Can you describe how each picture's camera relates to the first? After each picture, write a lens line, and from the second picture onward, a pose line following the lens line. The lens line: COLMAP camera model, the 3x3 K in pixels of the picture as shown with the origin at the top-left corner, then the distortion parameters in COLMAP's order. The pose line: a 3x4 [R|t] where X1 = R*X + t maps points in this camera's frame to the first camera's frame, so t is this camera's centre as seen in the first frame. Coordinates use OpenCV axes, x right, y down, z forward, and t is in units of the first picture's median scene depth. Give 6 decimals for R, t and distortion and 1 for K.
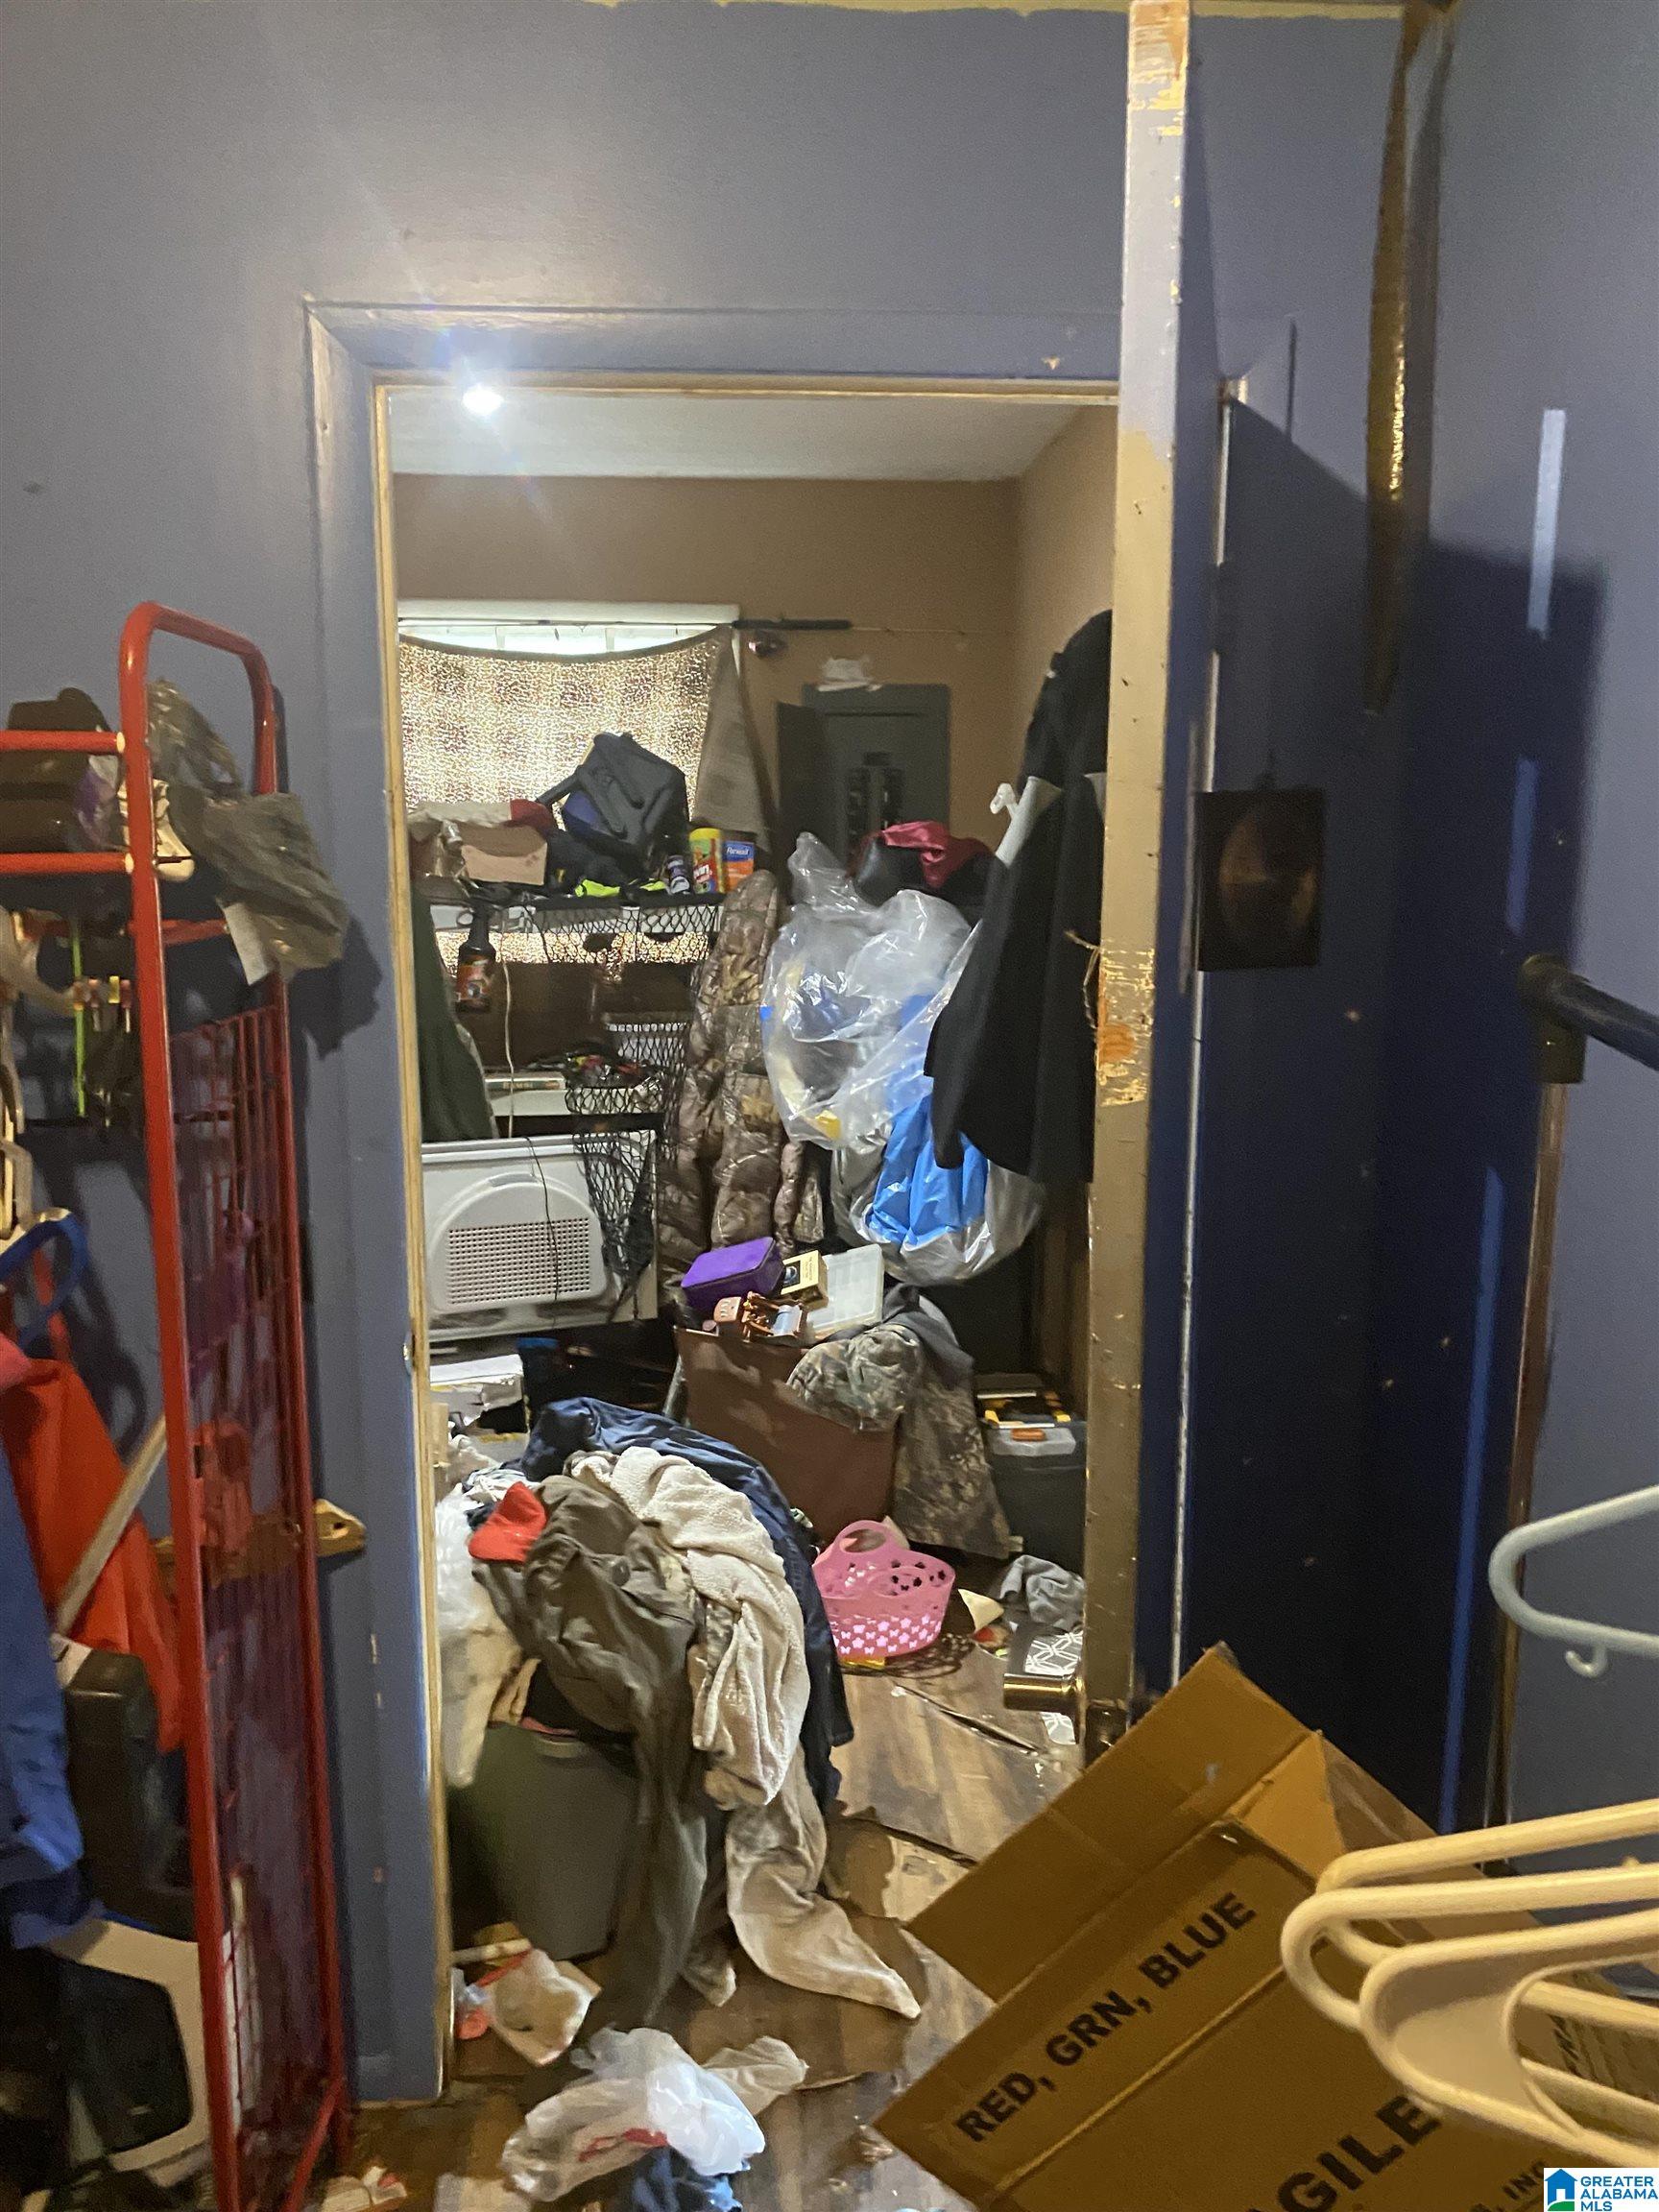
lens RADIAL K [[1703.0, 0, 836.6], [0, 1703.0, 1109.9], [0, 0, 1]] dist [0.015221, -0.018131]
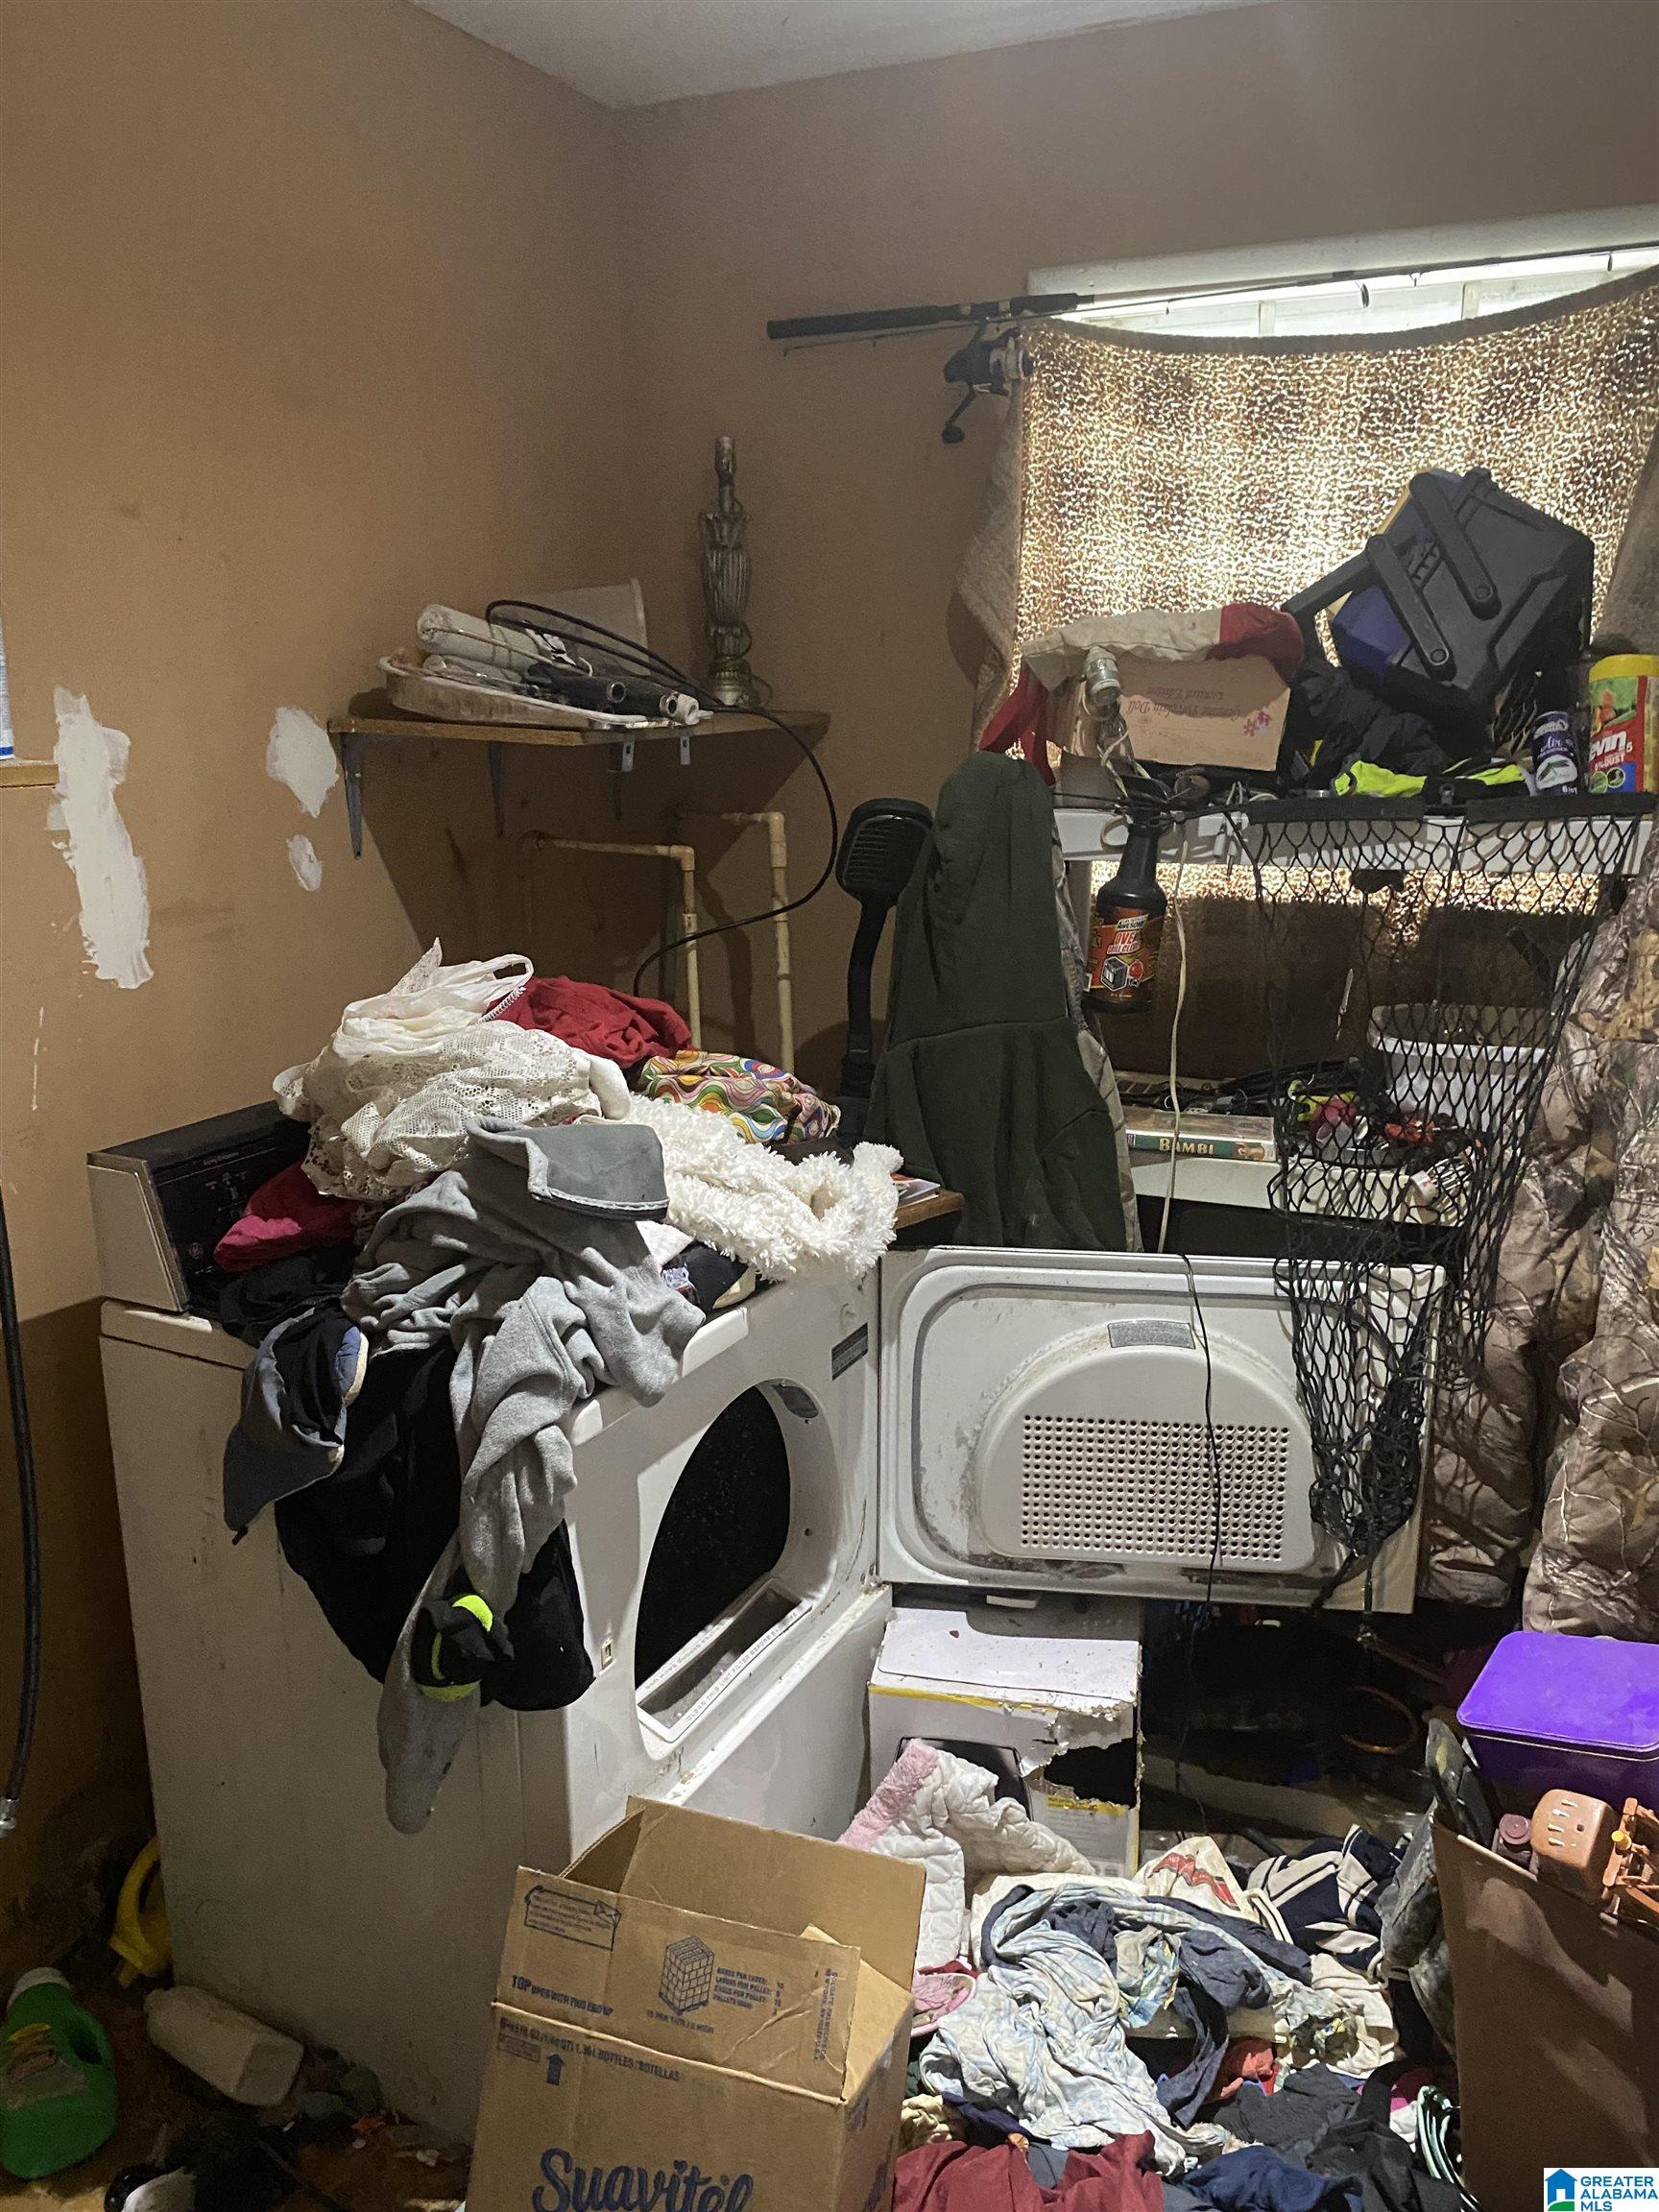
lens RADIAL K [[1703.0, 0, 799.8], [0, 1703.0, 1154.7], [0, 0, 1]] dist [0.015221, -0.018131]
pose [[0.882117, 0.114568, -0.456885, -0.048113], [-0.063528, 0.990044, 0.125607, -0.072975], [0.466727, -0.081775, 0.880613, 0.467890]]
